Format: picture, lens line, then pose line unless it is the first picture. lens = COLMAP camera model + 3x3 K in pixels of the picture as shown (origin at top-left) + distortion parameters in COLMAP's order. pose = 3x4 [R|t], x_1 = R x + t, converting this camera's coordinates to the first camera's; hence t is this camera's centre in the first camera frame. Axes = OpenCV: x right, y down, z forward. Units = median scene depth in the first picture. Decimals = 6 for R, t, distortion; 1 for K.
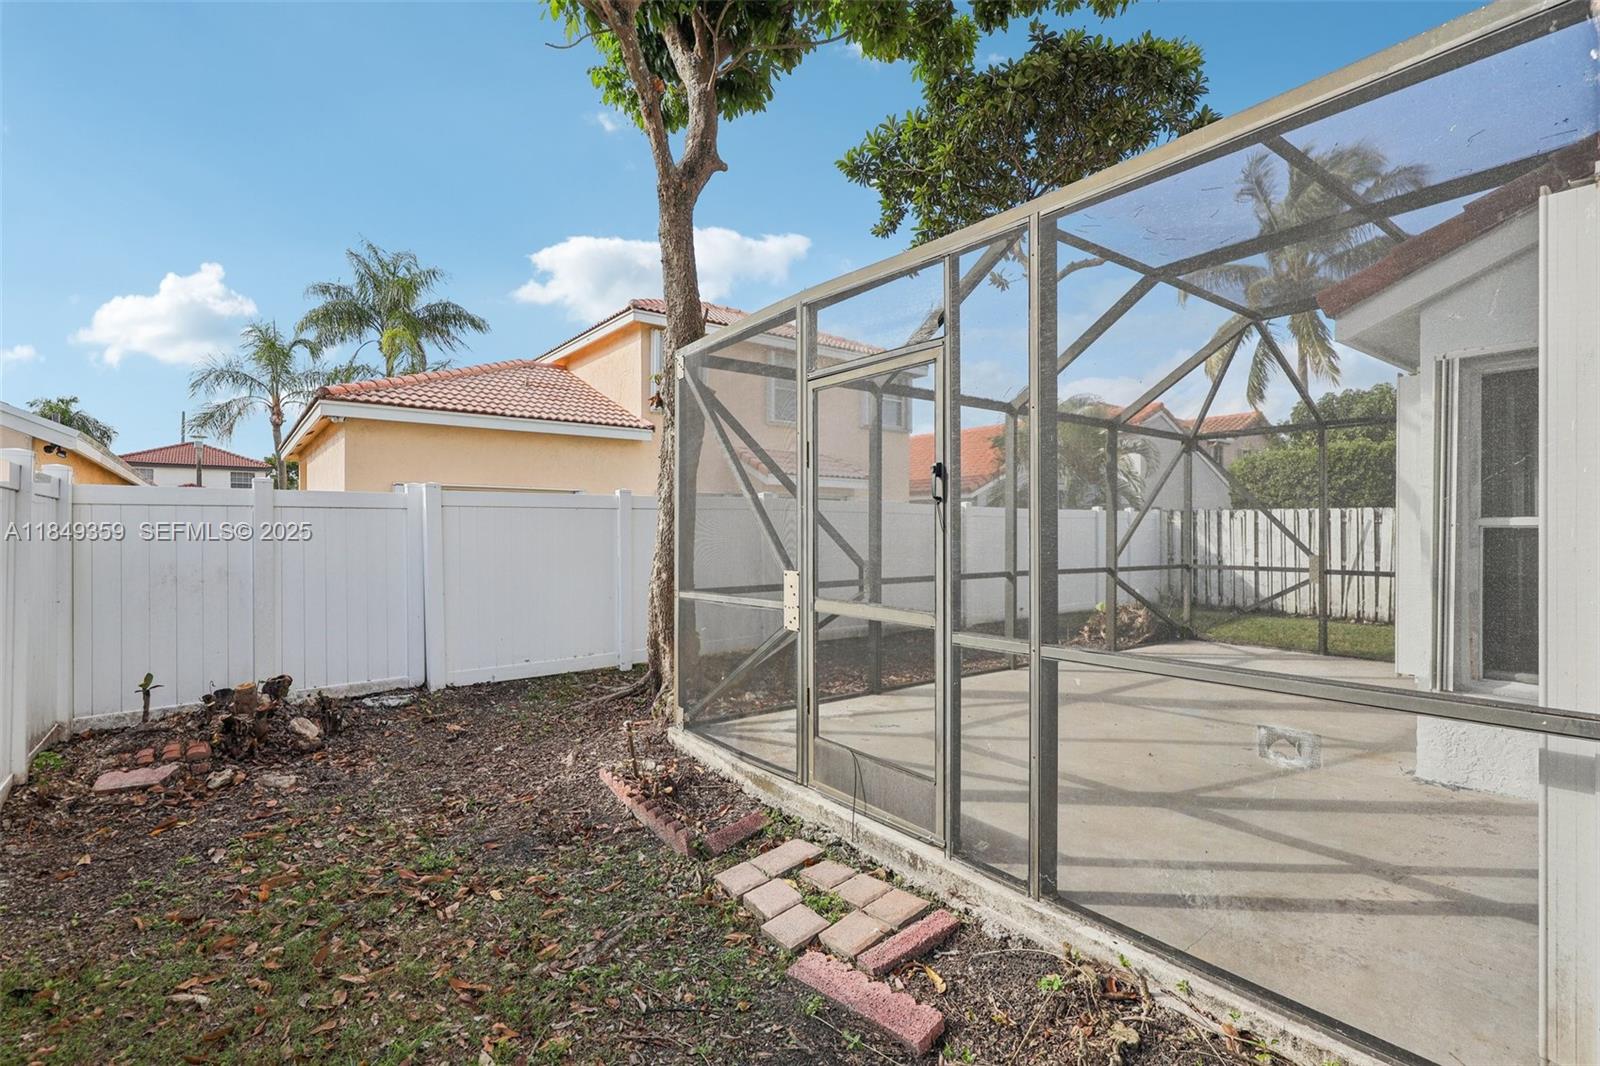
lens RADIAL K [[743.7, 0, 797.7], [0, 743.7, 532.4], [0, 0, 1]] dist [0.006938, -0.001344]
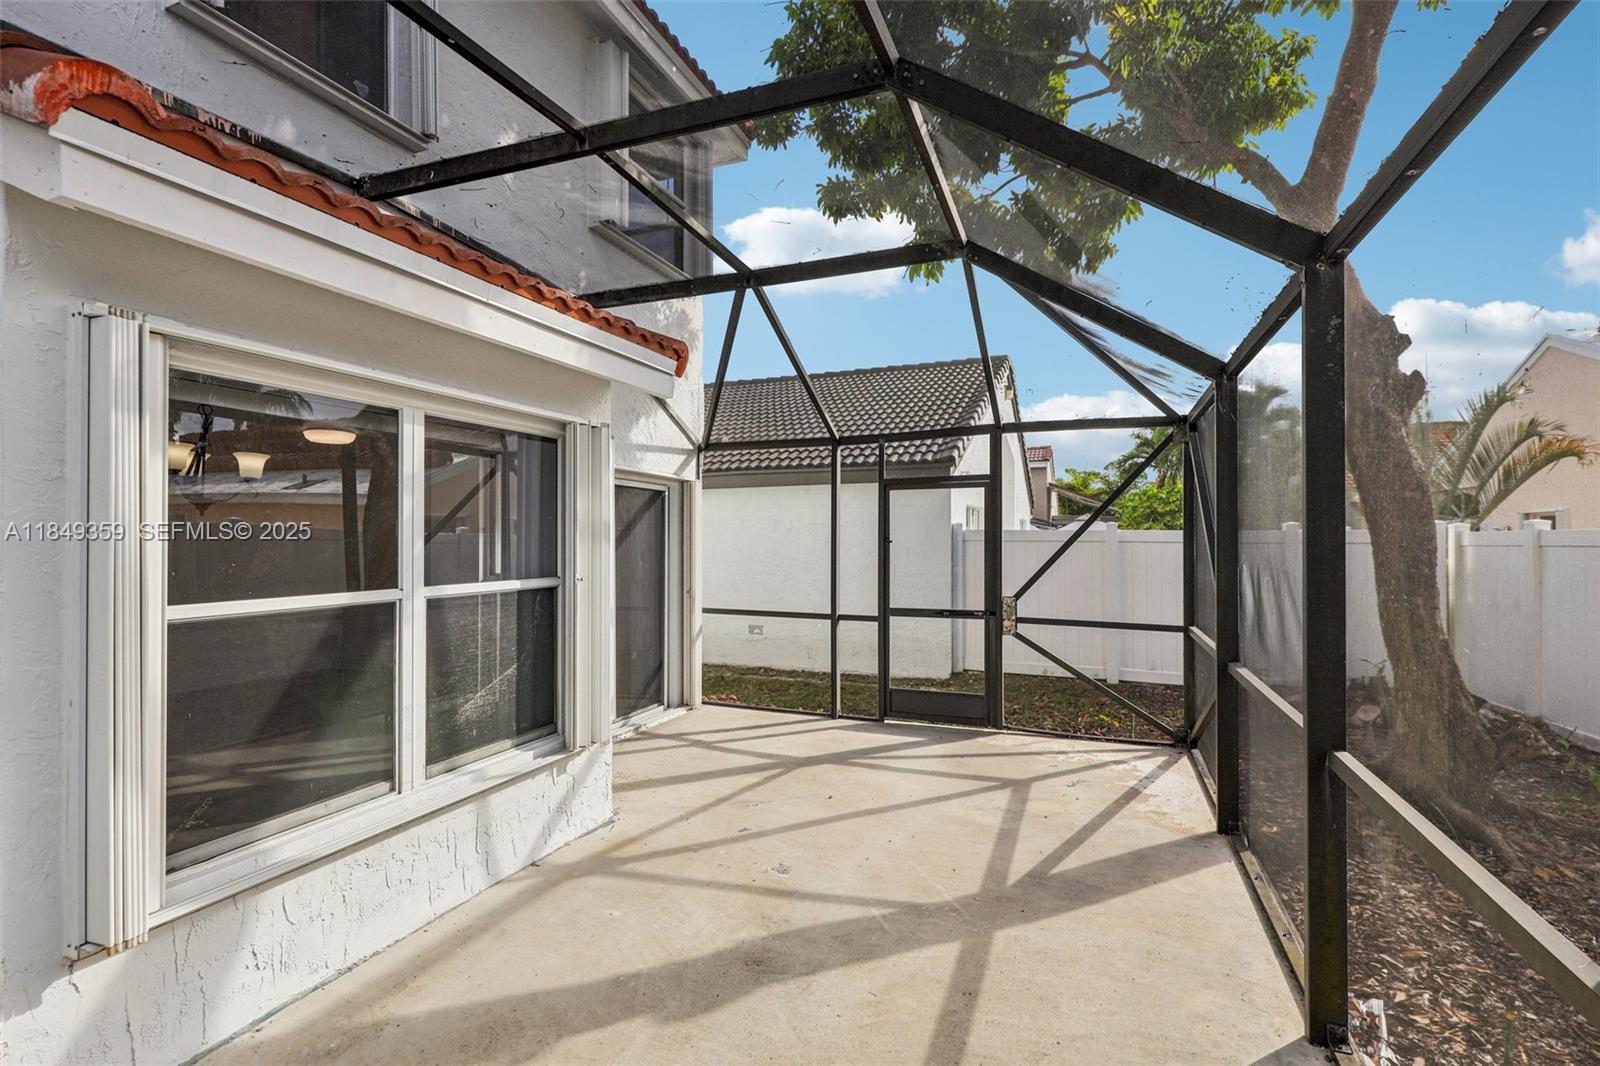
lens RADIAL K [[743.7, 0, 807.3], [0, 743.7, 529.4], [0, 0, 1]] dist [0.006938, -0.001344]
pose [[-0.850950, -0.004565, -0.525227, 0.739685], [0.000196, 0.999959, -0.009009, -0.046153], [0.525246, -0.007769, -0.850915, 1.323812]]
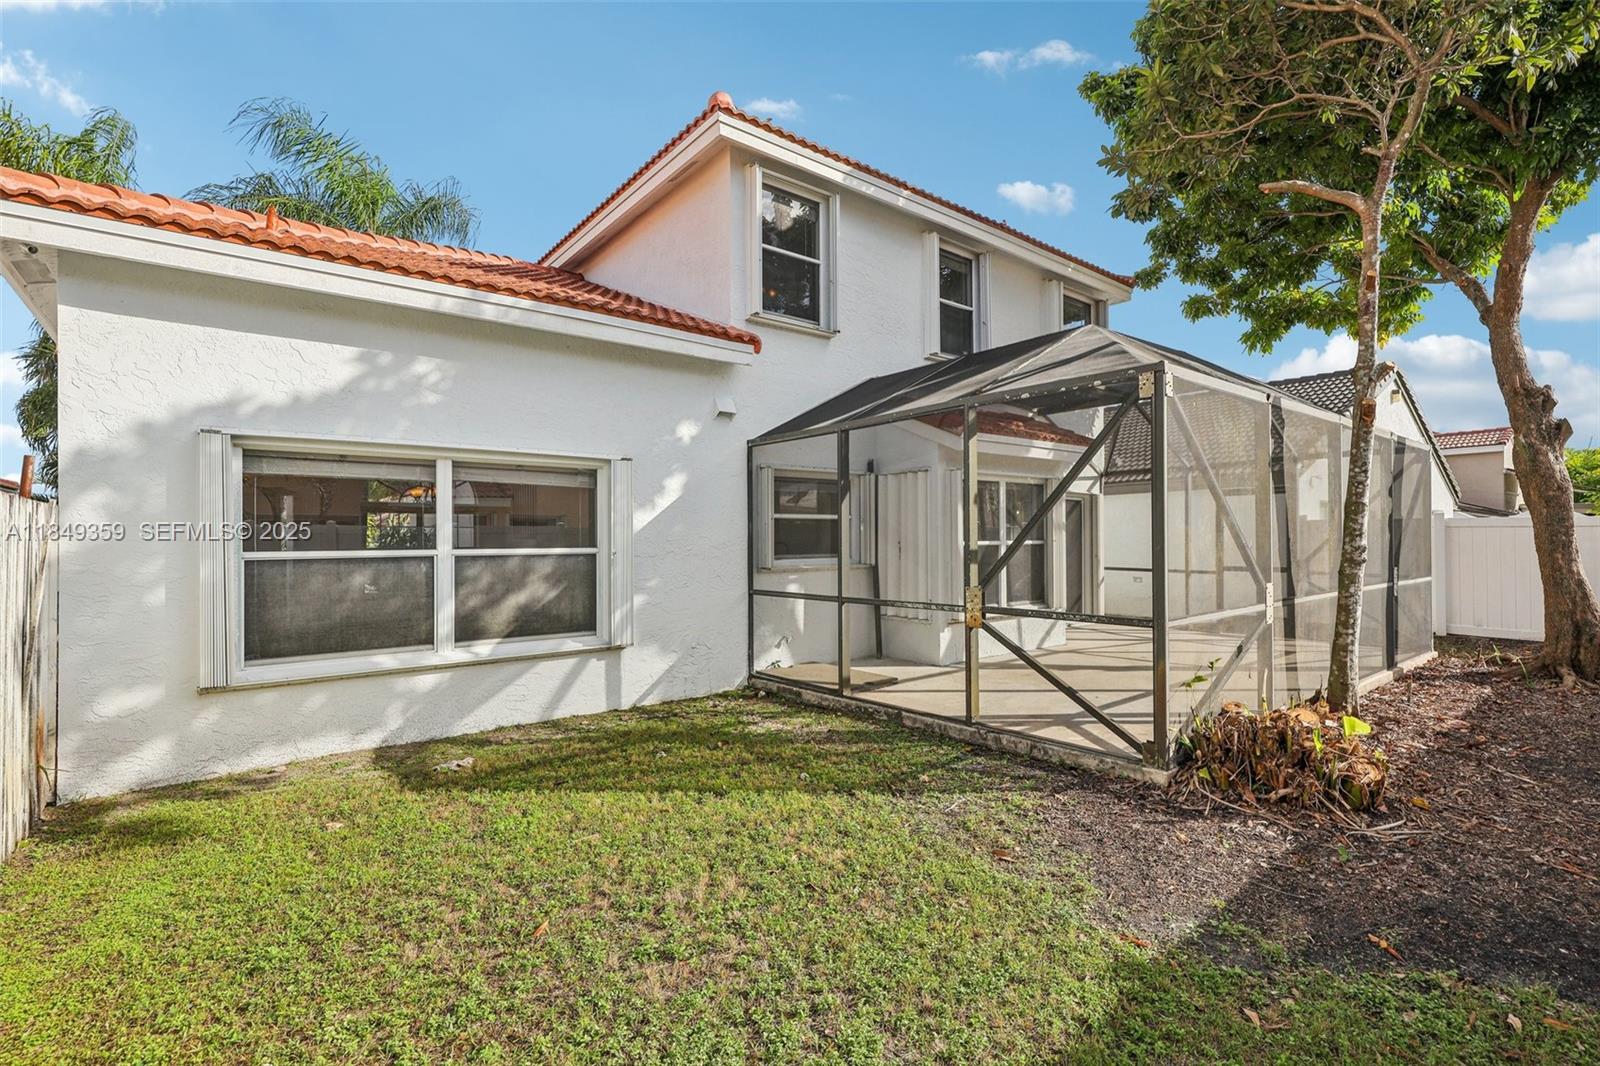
lens RADIAL K [[743.7, 0, 801.2], [0, 743.7, 537.2], [0, 0, 1]] dist [0.006938, -0.001344]
pose [[-0.999434, 0.007973, -0.032685, 1.141165], [0.007884, 0.999965, 0.002858, -0.027129], [0.032706, 0.002599, -0.999462, 2.209882]]
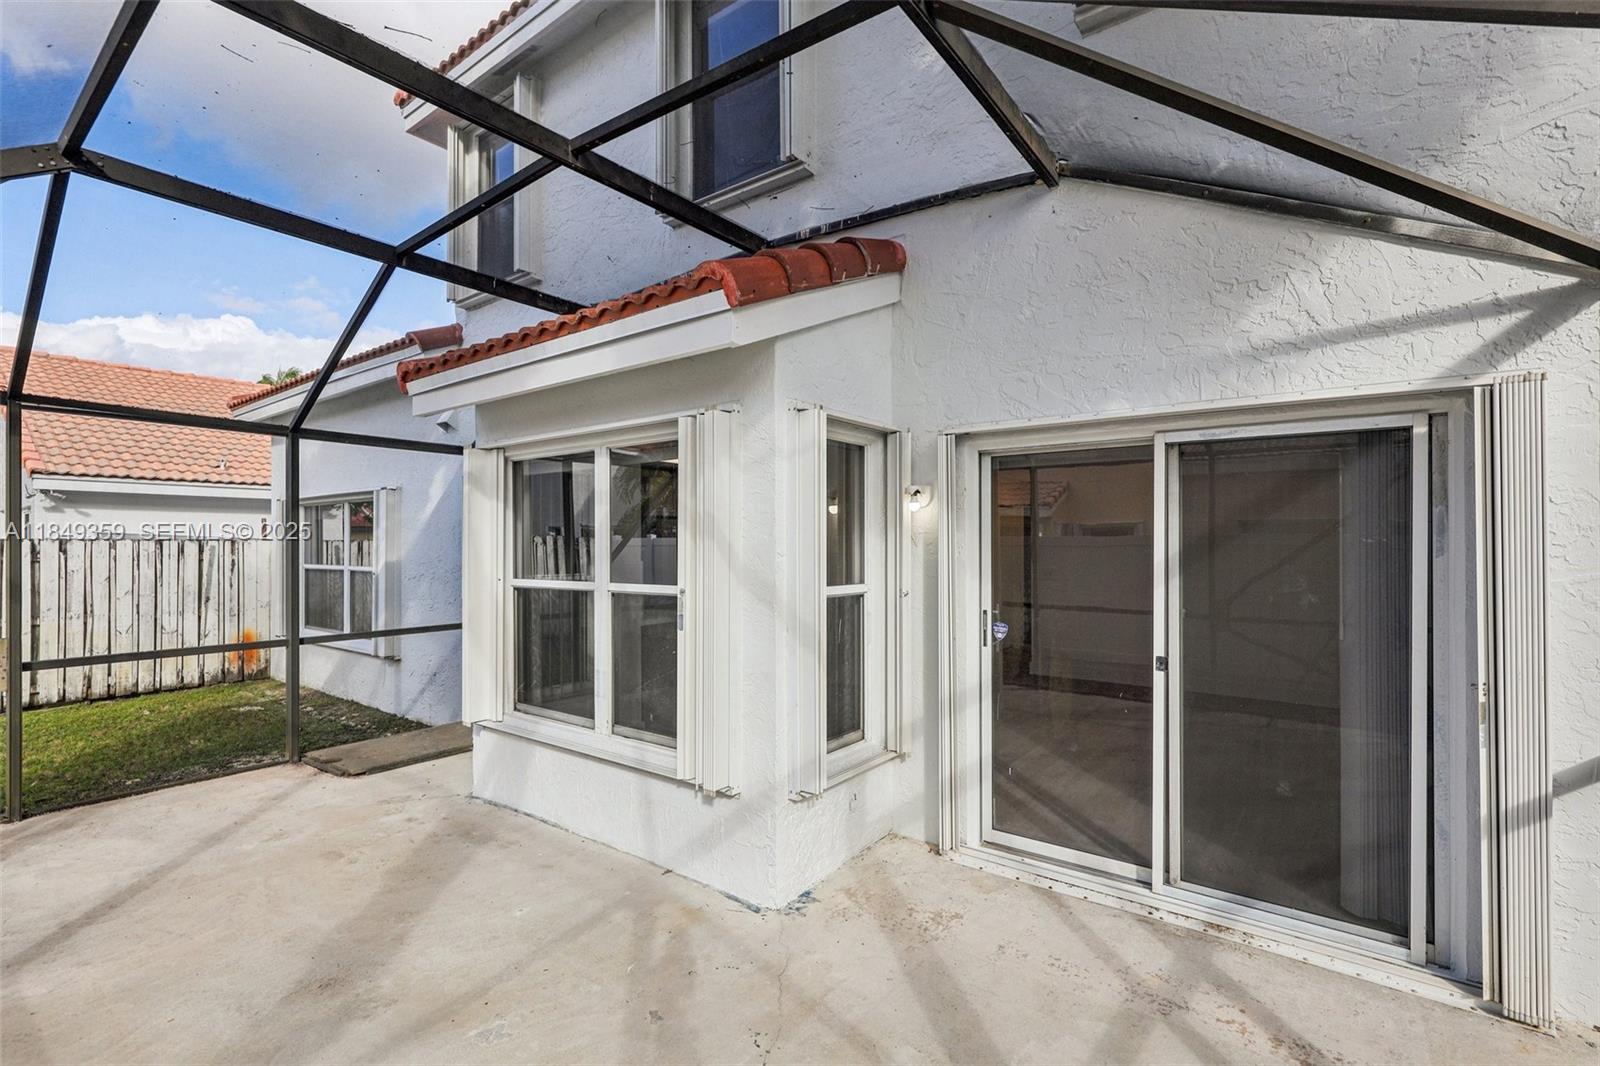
lens RADIAL K [[743.7, 0, 802.9], [0, 743.7, 535.8], [0, 0, 1]] dist [0.006938, -0.001344]
pose [[-0.271840, 0.017327, 0.962186, 0.023694], [0.002986, 0.999848, -0.017162, -0.040089], [-0.962338, -0.001792, -0.271851, 0.767784]]
